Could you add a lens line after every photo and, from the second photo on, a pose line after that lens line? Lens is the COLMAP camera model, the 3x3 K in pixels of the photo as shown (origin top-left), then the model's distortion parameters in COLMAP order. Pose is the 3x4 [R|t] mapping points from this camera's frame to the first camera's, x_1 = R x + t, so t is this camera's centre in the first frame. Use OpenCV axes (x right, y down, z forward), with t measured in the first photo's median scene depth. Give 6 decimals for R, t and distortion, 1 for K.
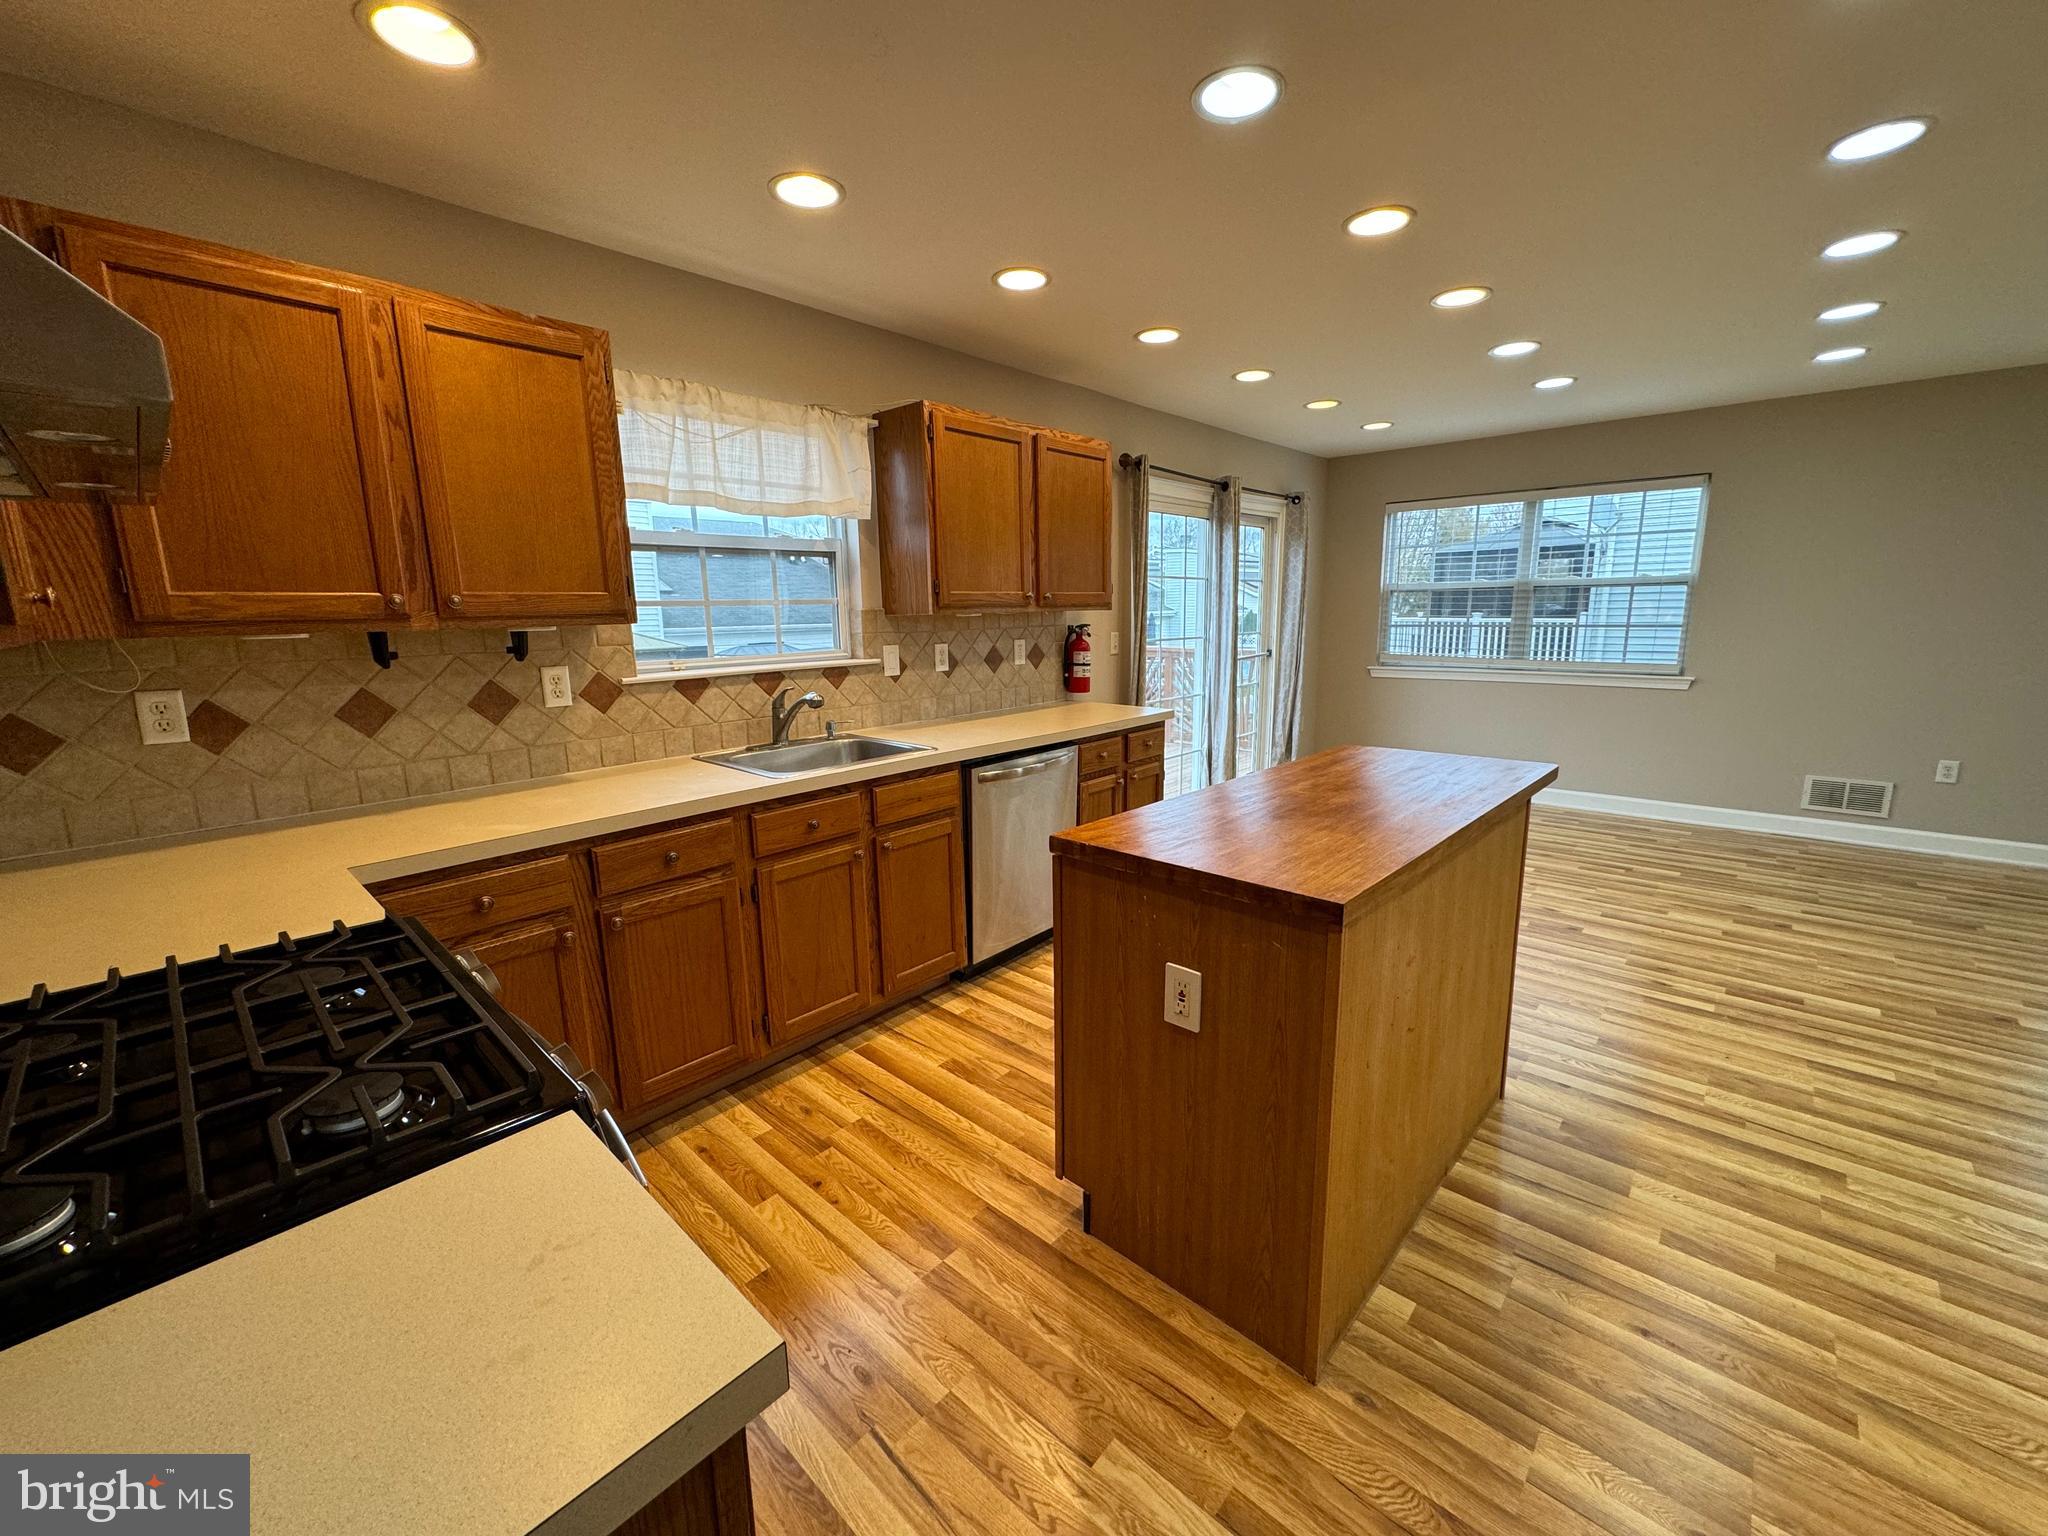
lens RADIAL K [[813.1, 0, 1025.8], [0, 813.1, 762.0], [0, 0, 1]] dist [-0.002222, 0.000742]
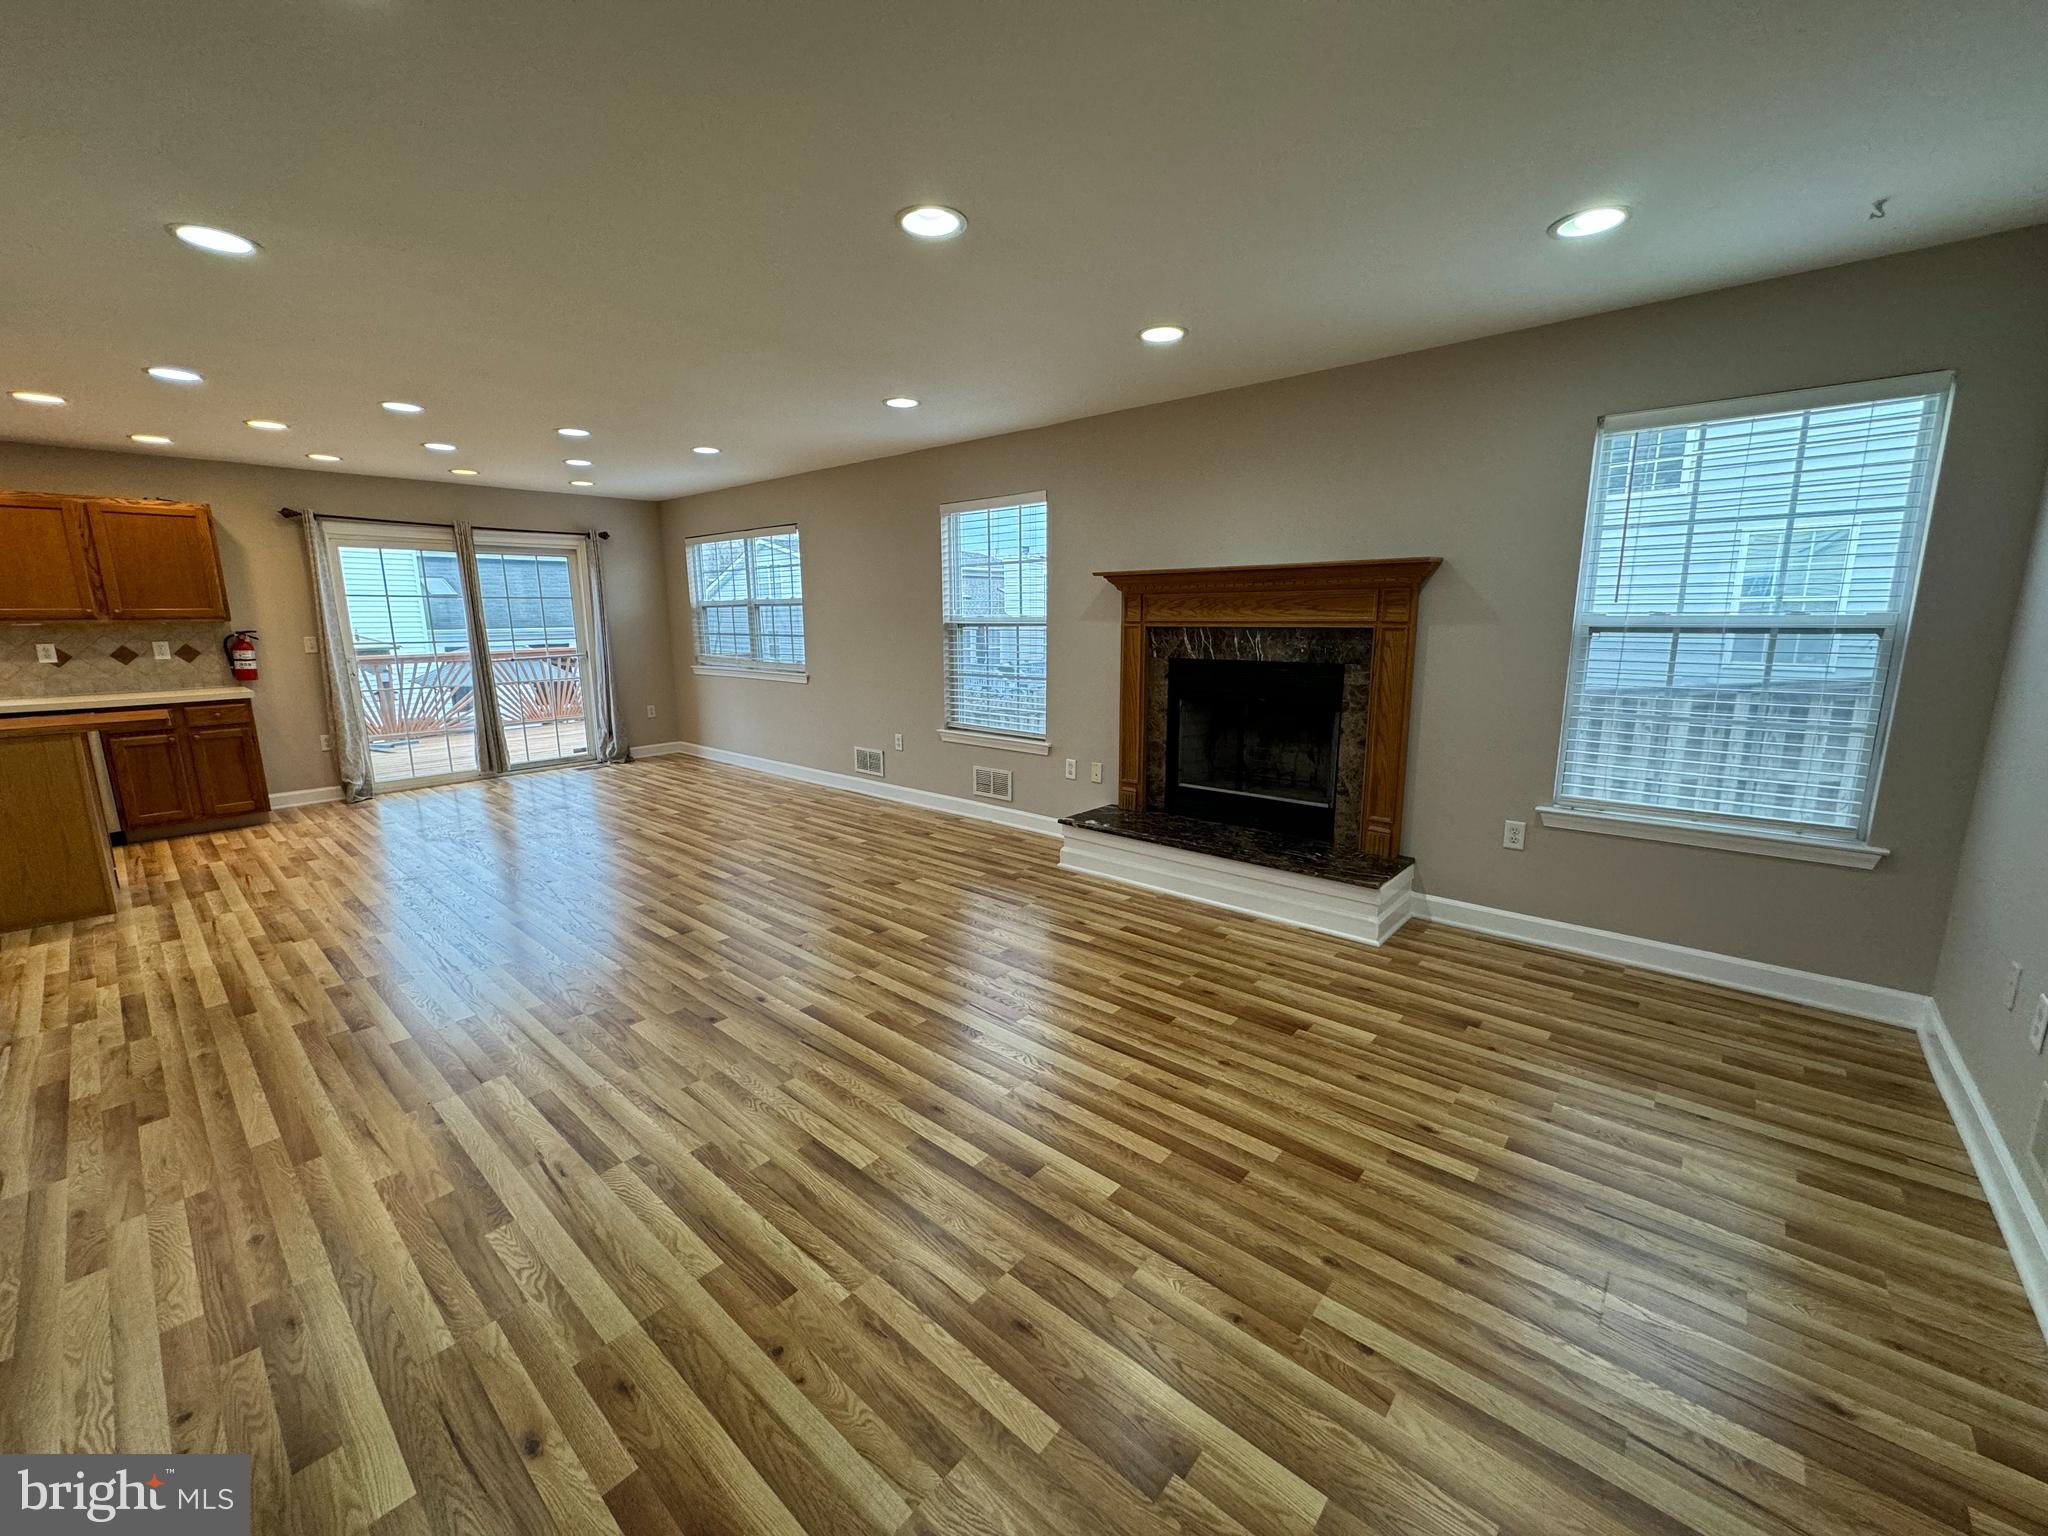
lens RADIAL K [[813.1, 0, 1030.5], [0, 813.1, 762.8], [0, 0, 1]] dist [-0.002222, 0.000742]
pose [[0.999673, 0.003447, 0.025357, 1.750022], [-0.003335, 0.999984, -0.004495, 0.073420], [-0.025372, 0.004409, 0.999668, -0.534580]]
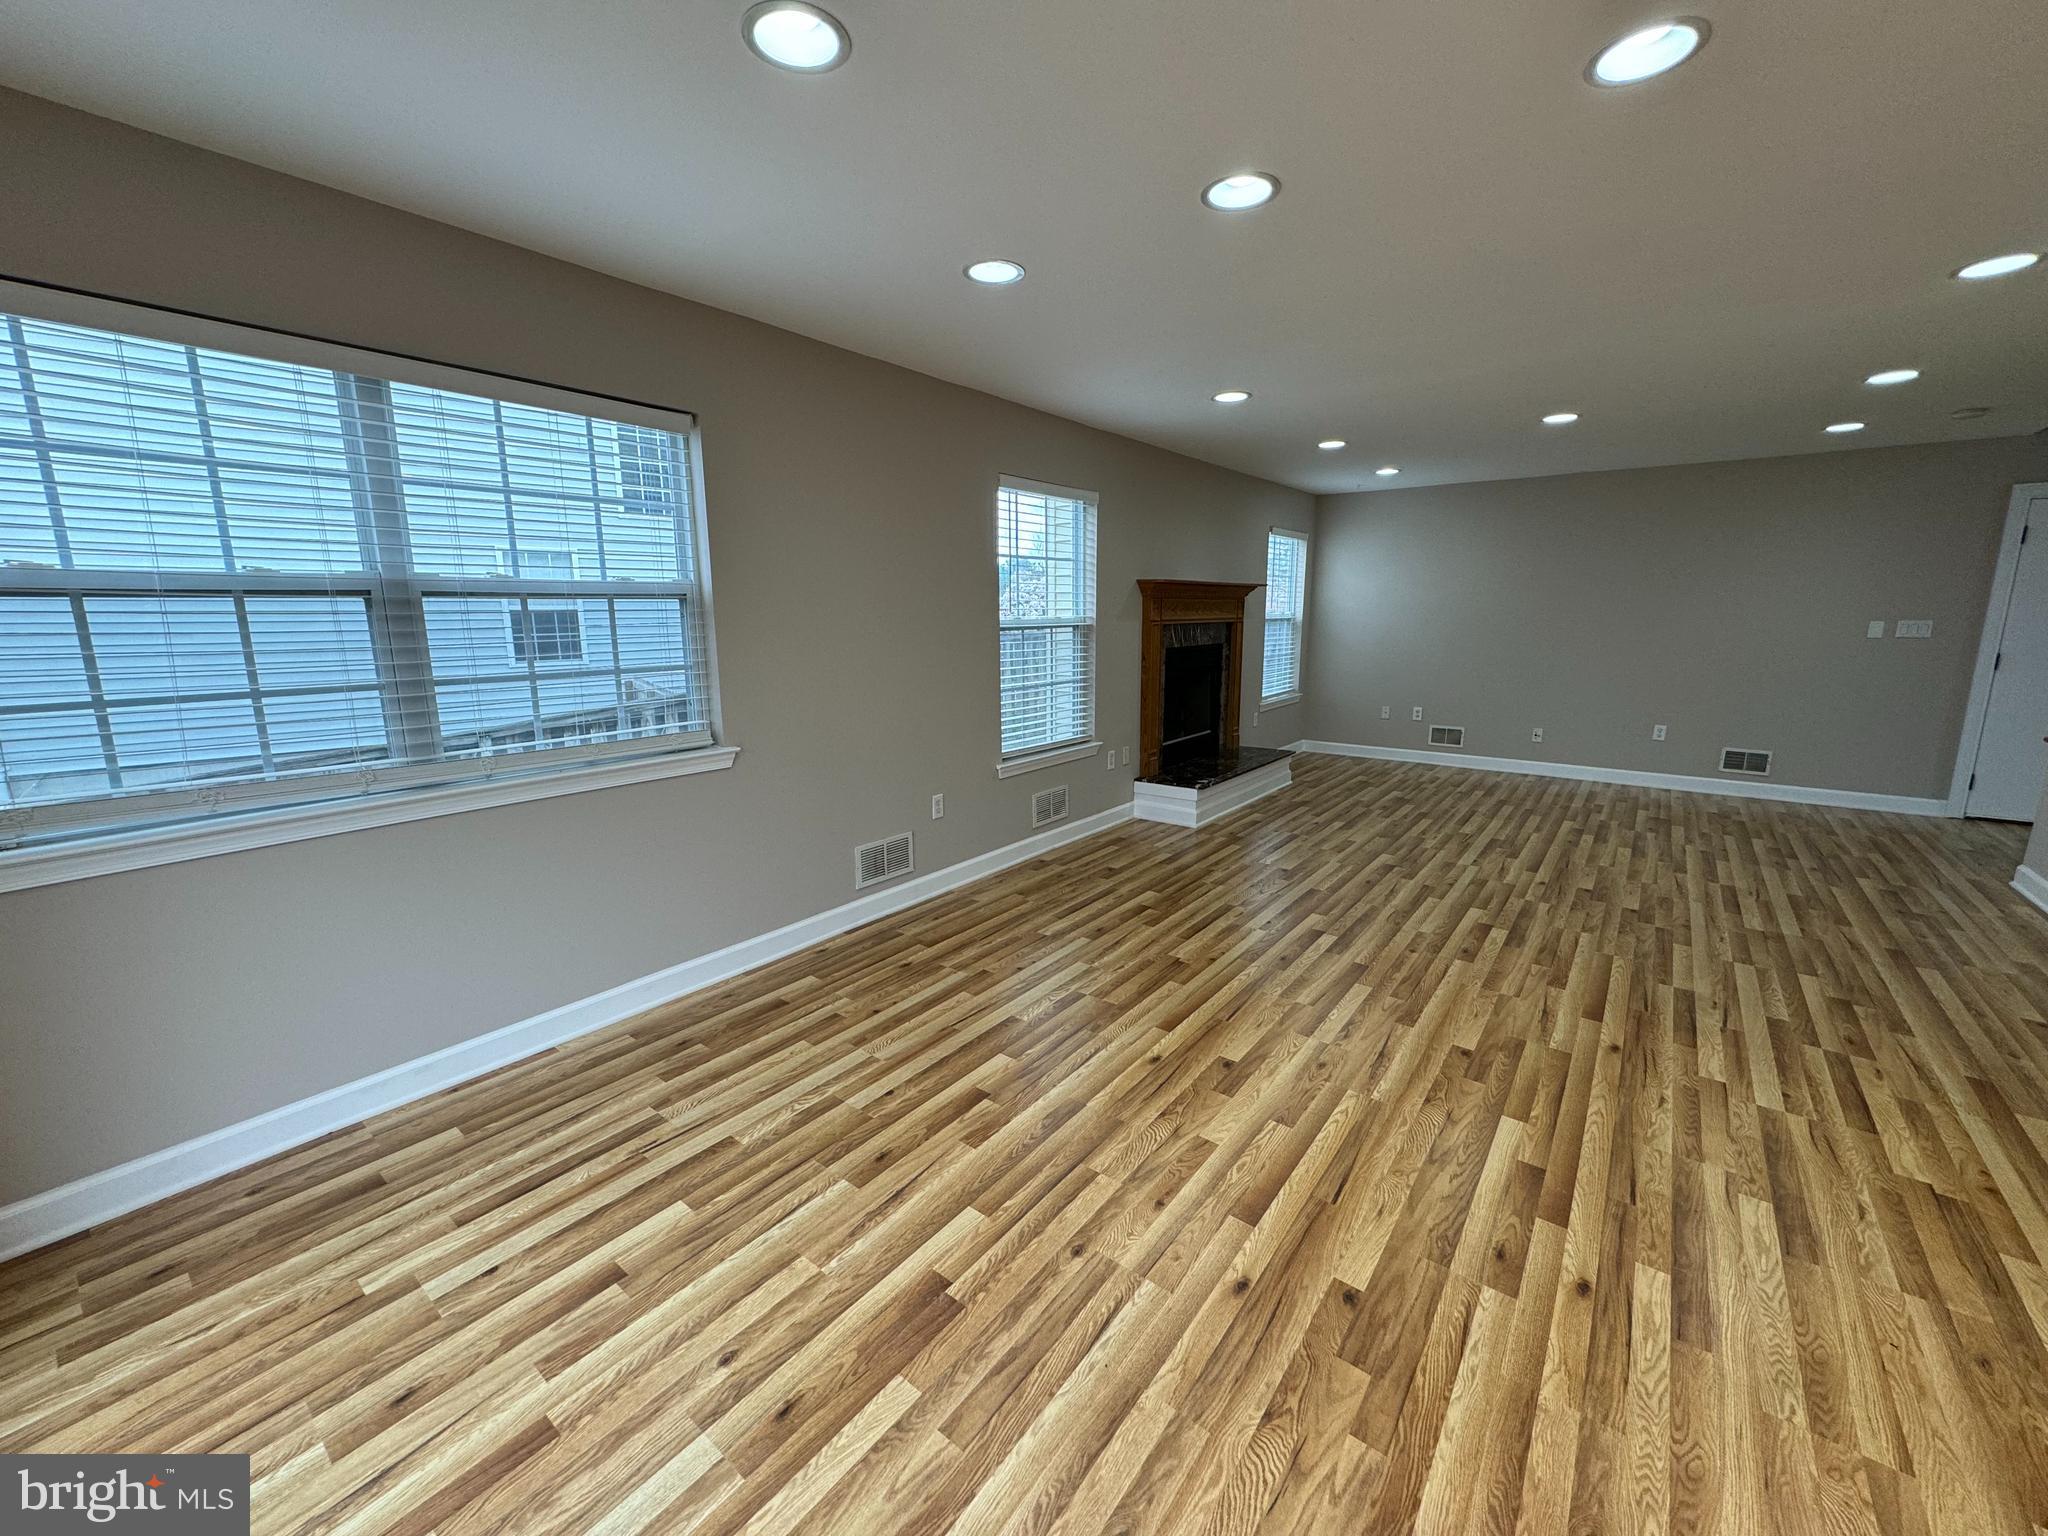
lens RADIAL K [[813.1, 0, 1015.5], [0, 813.1, 765.1], [0, 0, 1]] dist [-0.002222, 0.000742]
pose [[-0.068078, -0.170870, 0.982939, 0.282579], [0.193116, 0.964335, 0.181011, -0.242876], [-0.978811, 0.202144, -0.032652, 1.221435]]
